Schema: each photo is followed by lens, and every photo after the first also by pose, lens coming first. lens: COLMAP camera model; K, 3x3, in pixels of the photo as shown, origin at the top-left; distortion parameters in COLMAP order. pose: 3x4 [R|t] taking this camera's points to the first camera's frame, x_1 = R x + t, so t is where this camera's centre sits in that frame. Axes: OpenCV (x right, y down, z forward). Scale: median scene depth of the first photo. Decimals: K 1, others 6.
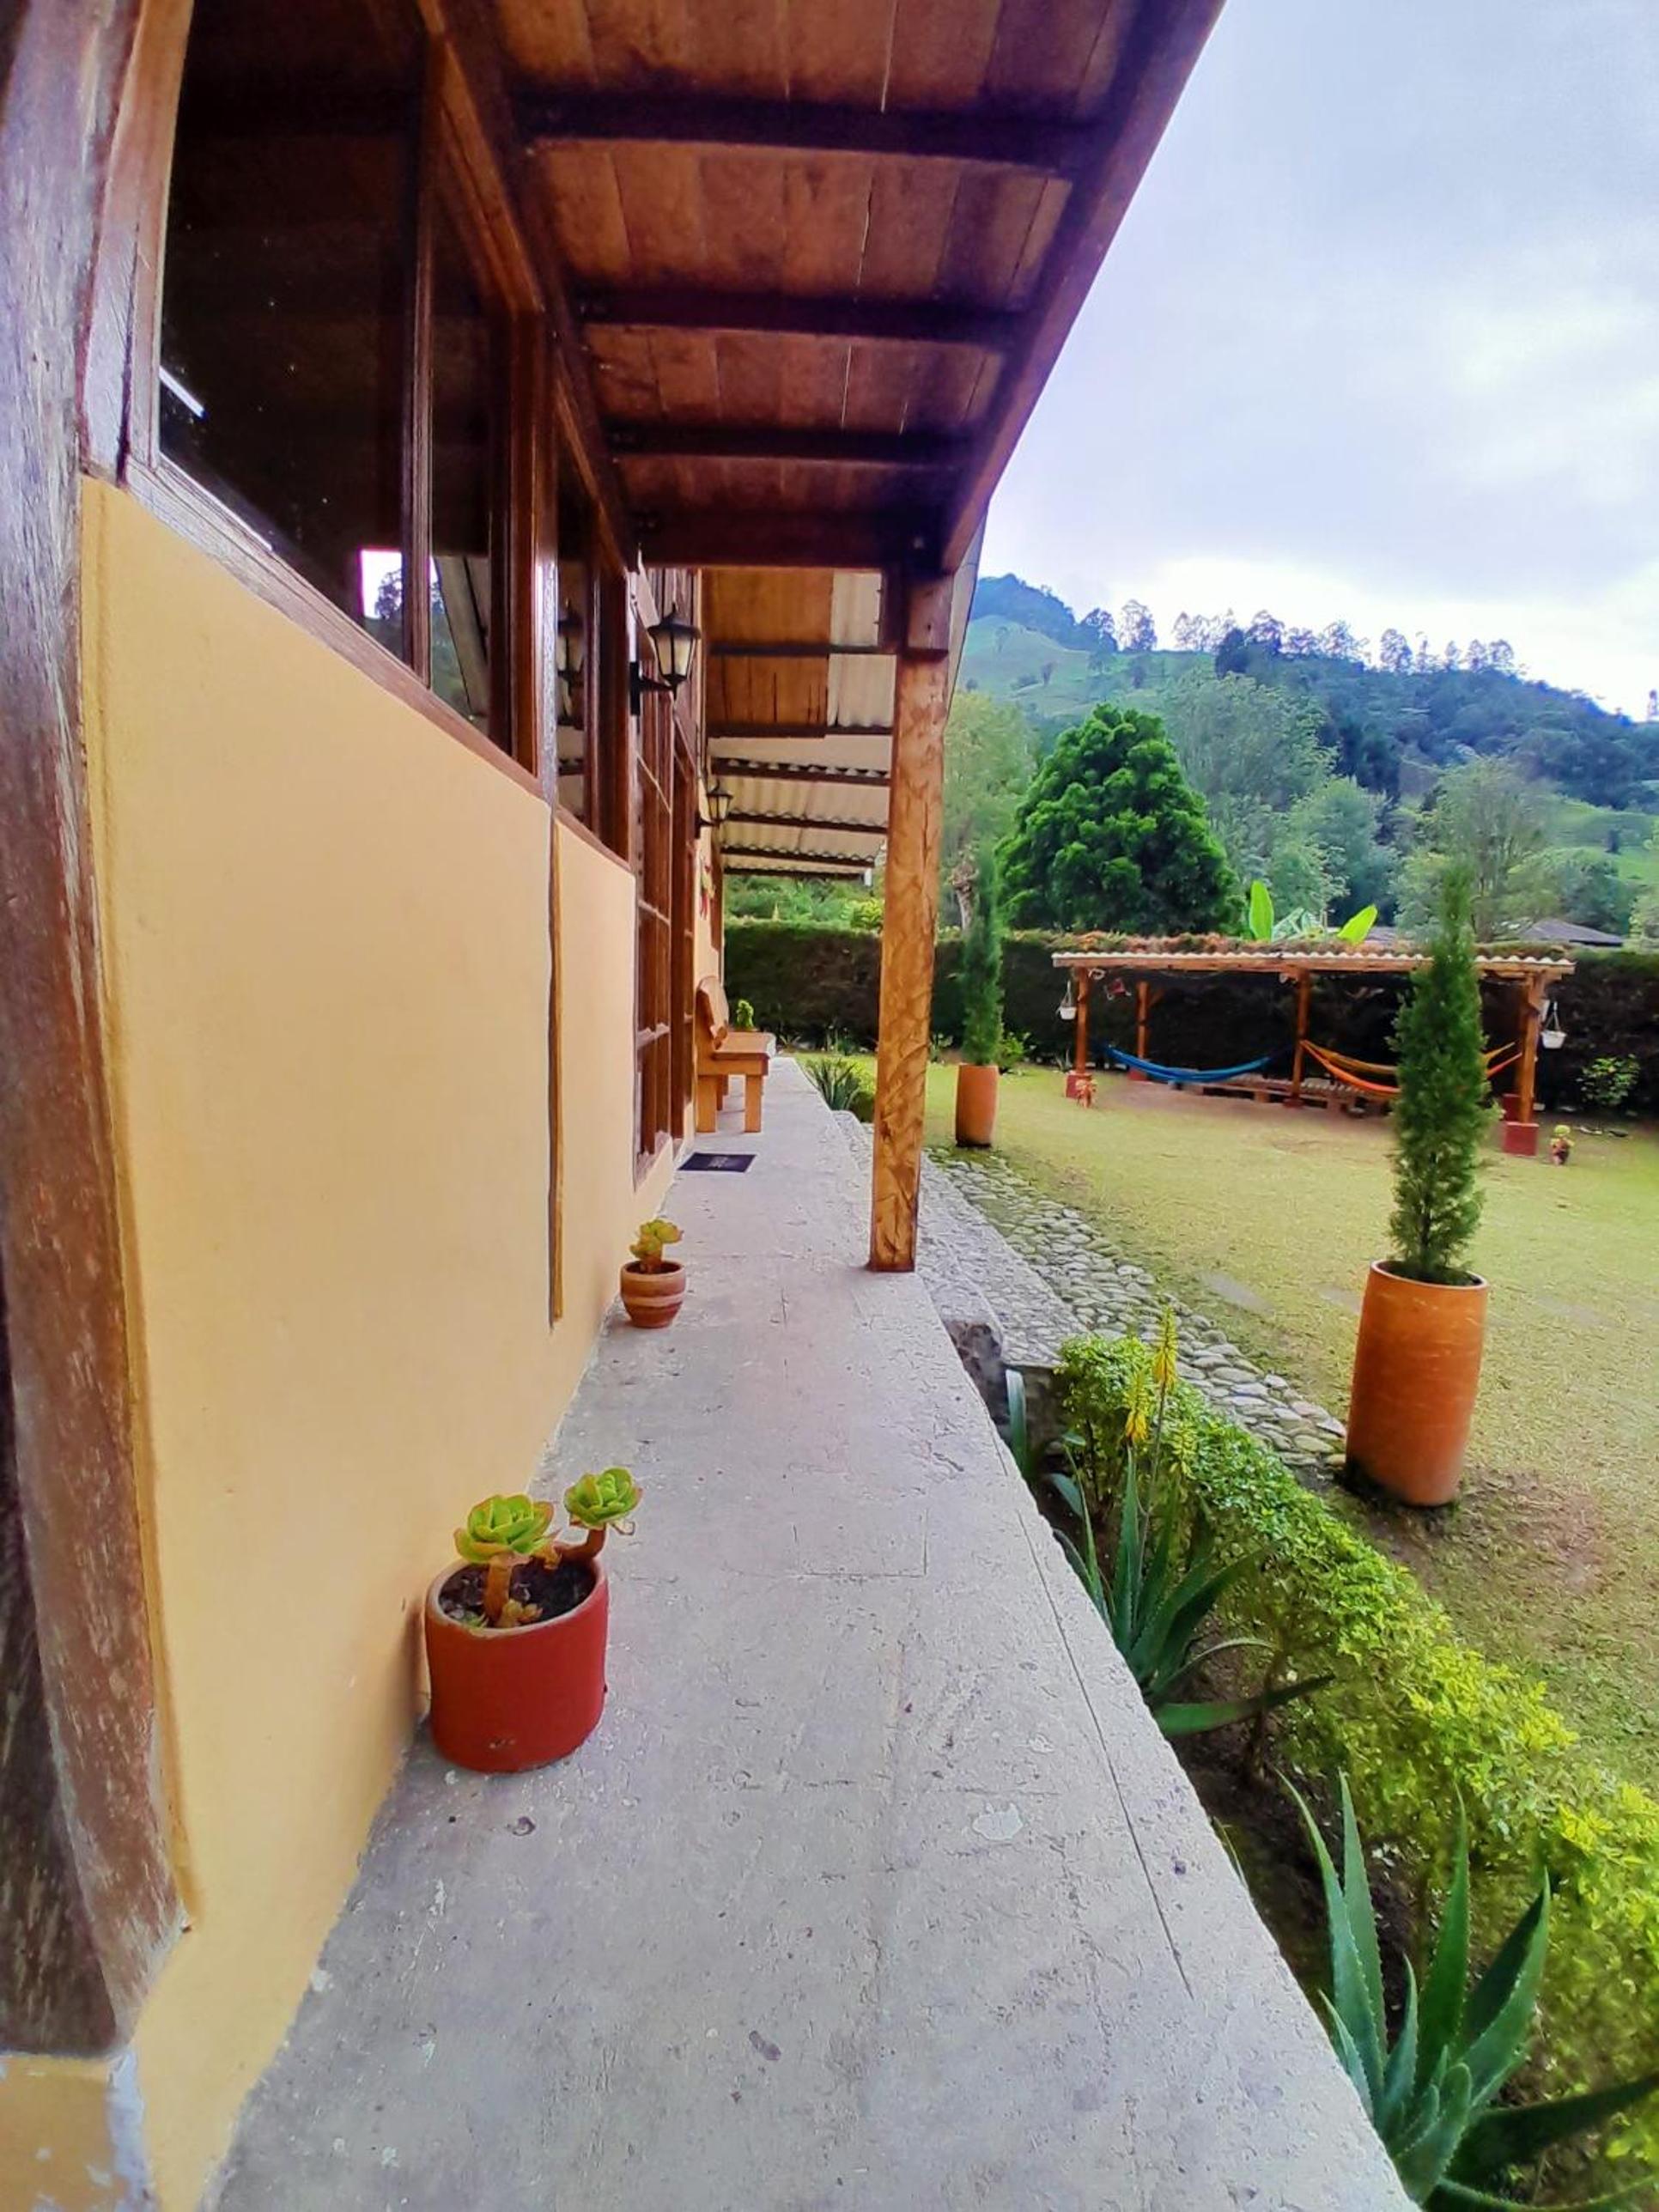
lens RADIAL K [[1104.2, 0, 825.1], [0, 1104.2, 1099.0], [0, 0, 1]] dist [0.002021, -0.040665]
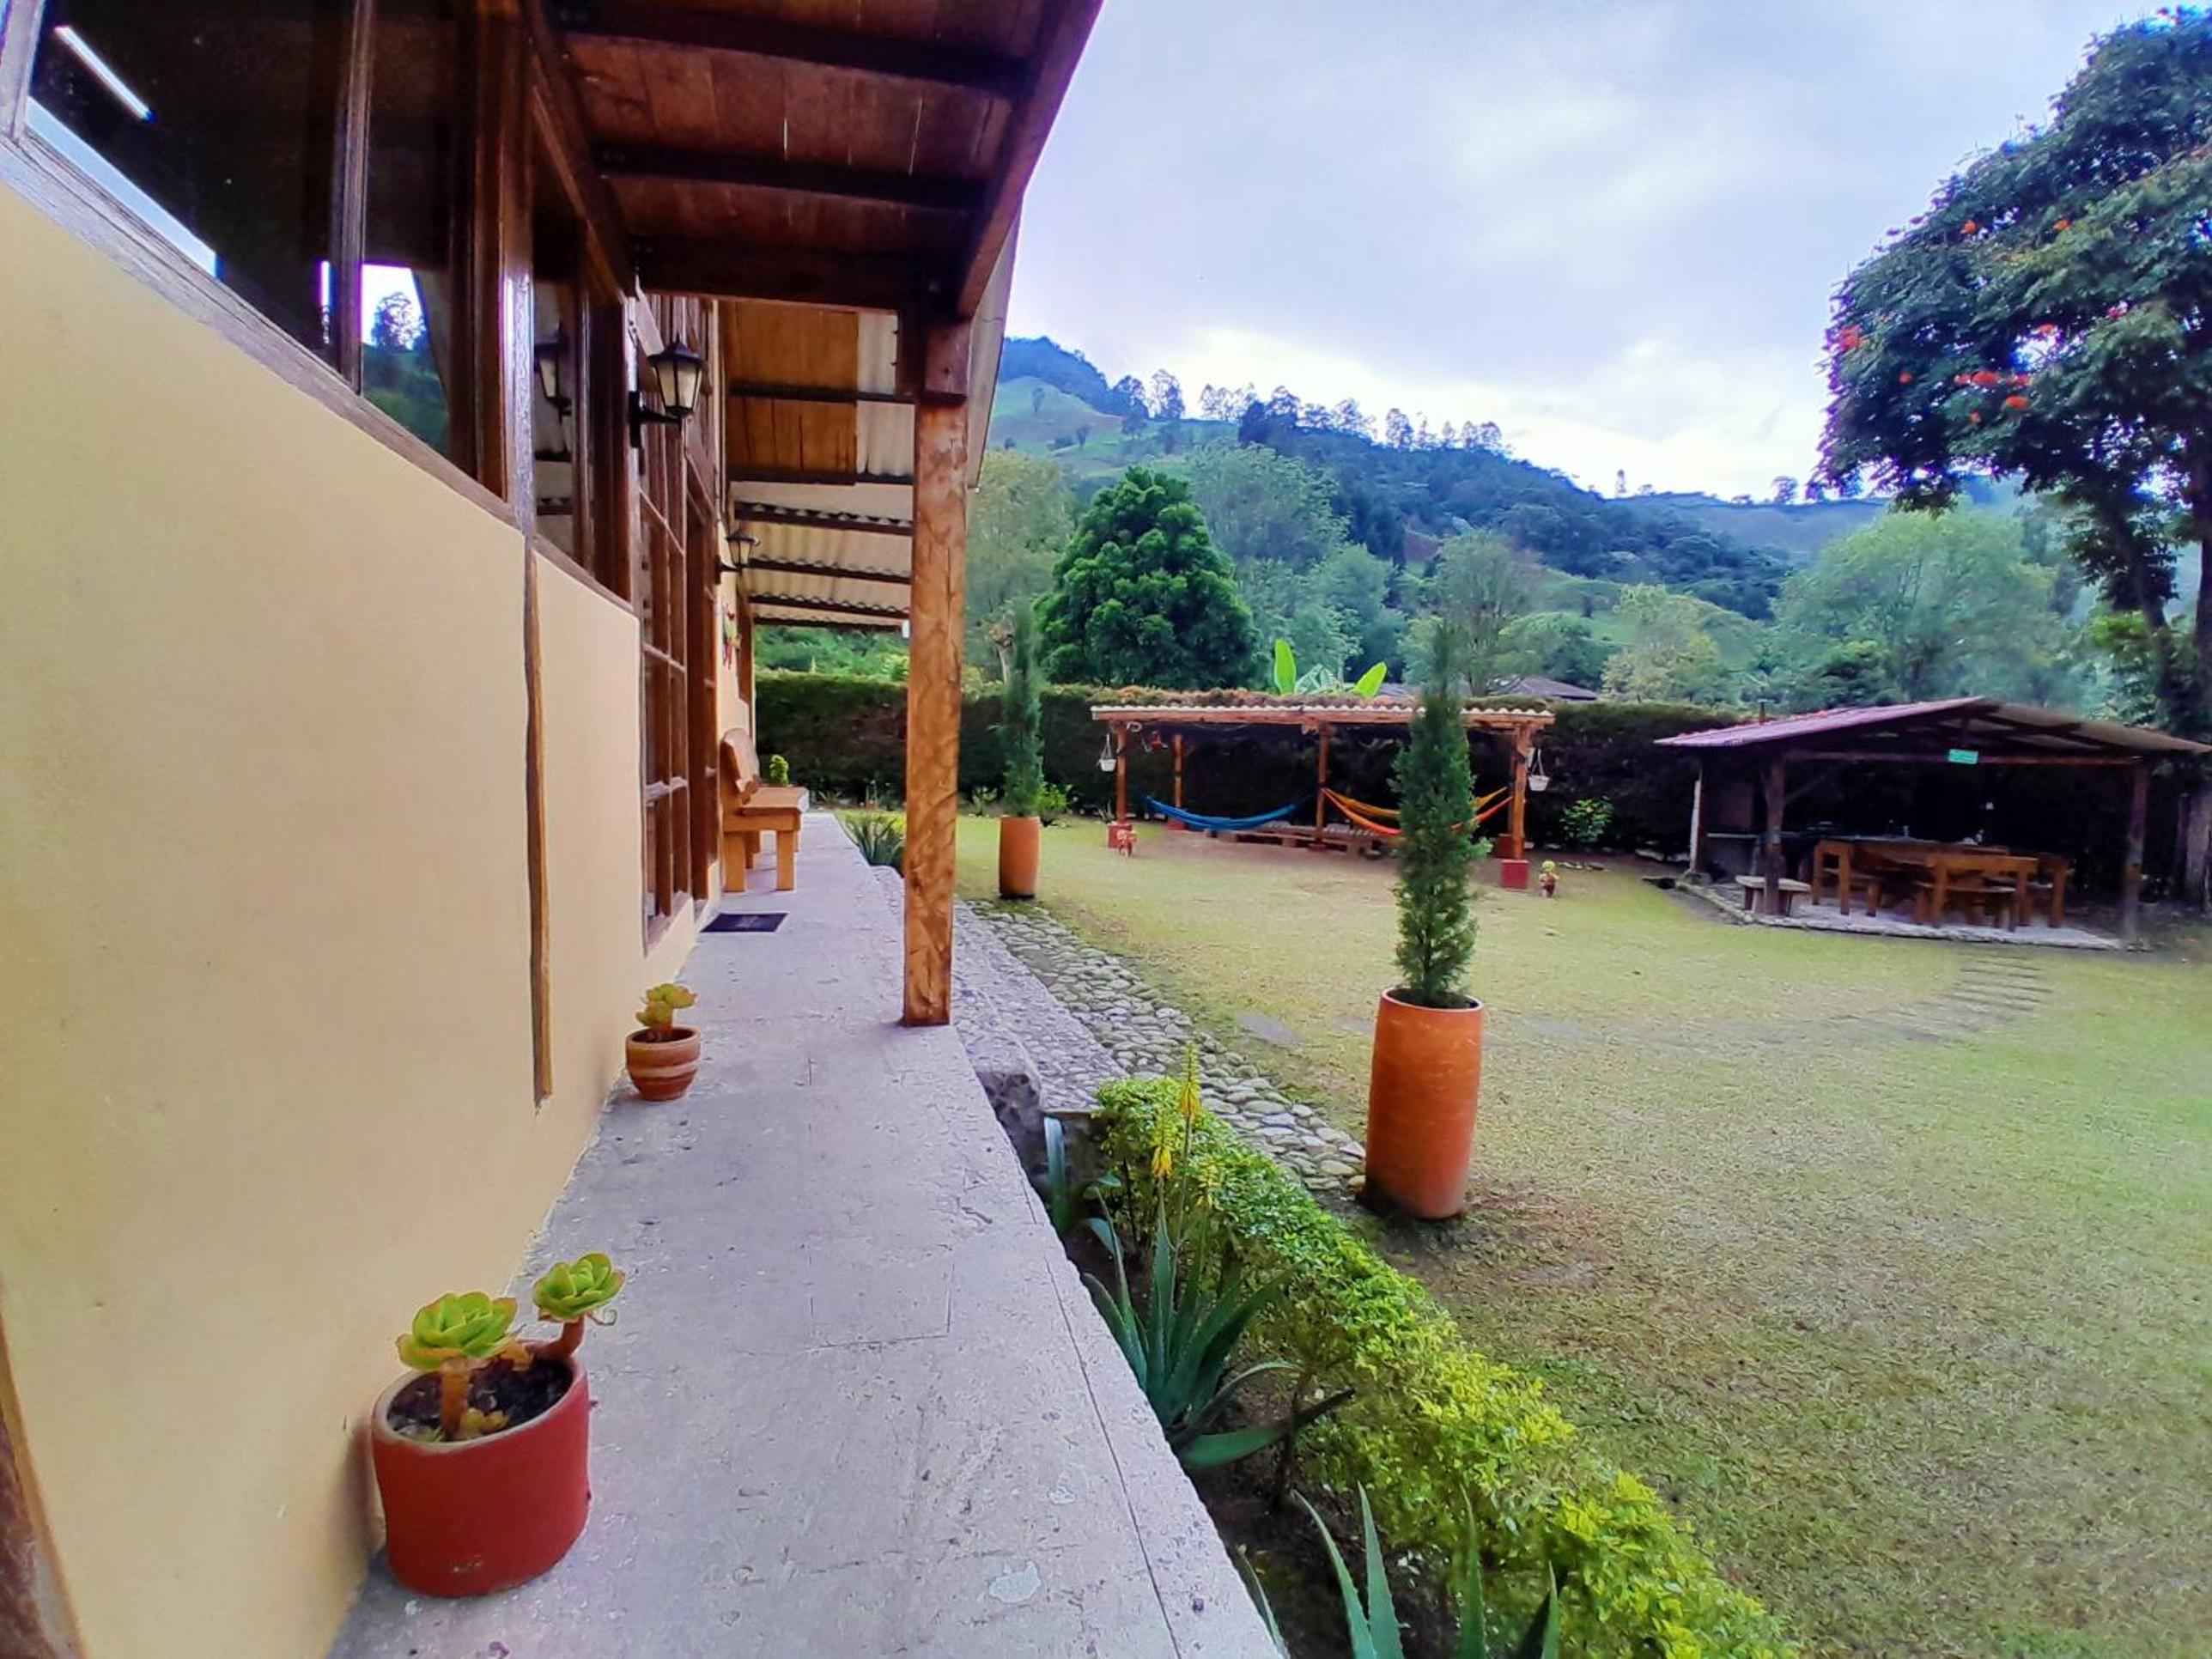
lens RADIAL K [[1104.2, 0, 1091.7], [0, 1104.2, 833.3], [0, 0, 1]] dist [0.002021, -0.040665]
pose [[0.980290, -0.022633, 0.196262, 0.002537], [0.026271, 0.999528, -0.015956, 0.000821], [-0.195808, 0.020797, 0.980422, 0.001360]]
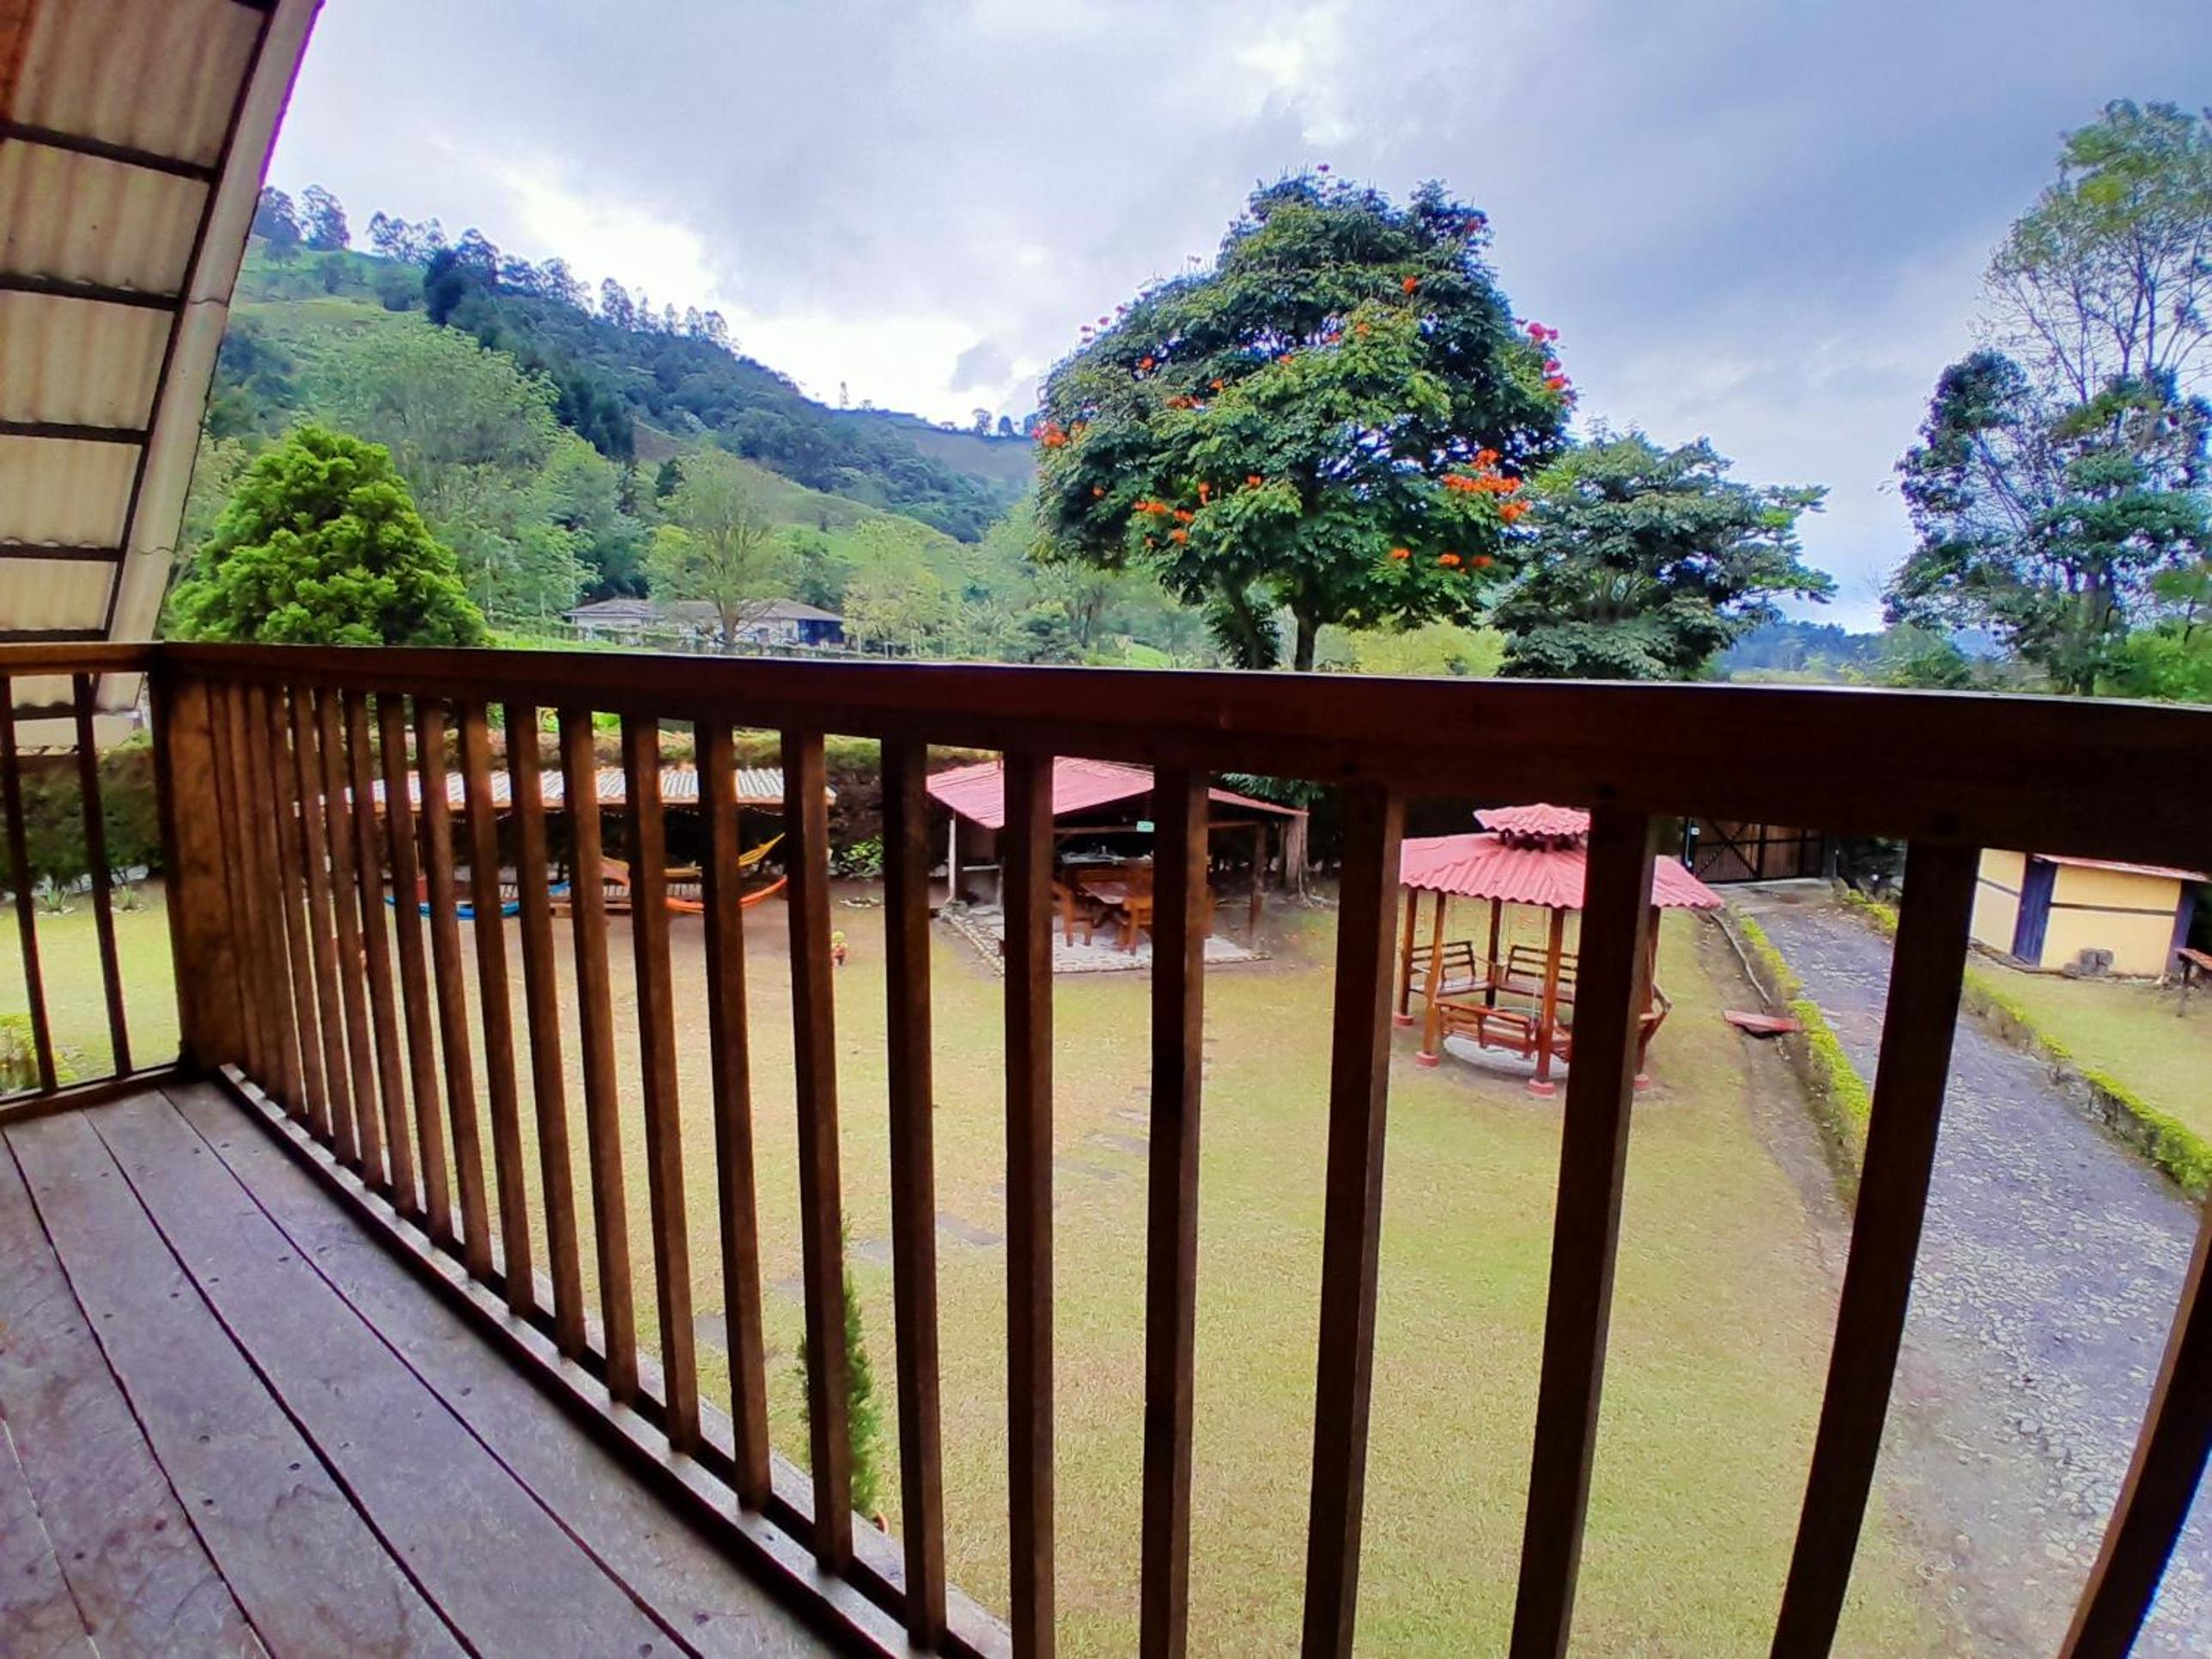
lens RADIAL K [[1106.6, 0, 1105.2], [0, 1106.6, 836.2], [0, 0, 1]] dist [-0.004838, -0.040930]
pose [[0.650878, -0.128103, 0.748297, -0.007194], [0.069760, 0.991583, 0.109074, -0.106552], [-0.755971, -0.018793, 0.654336, 0.007487]]
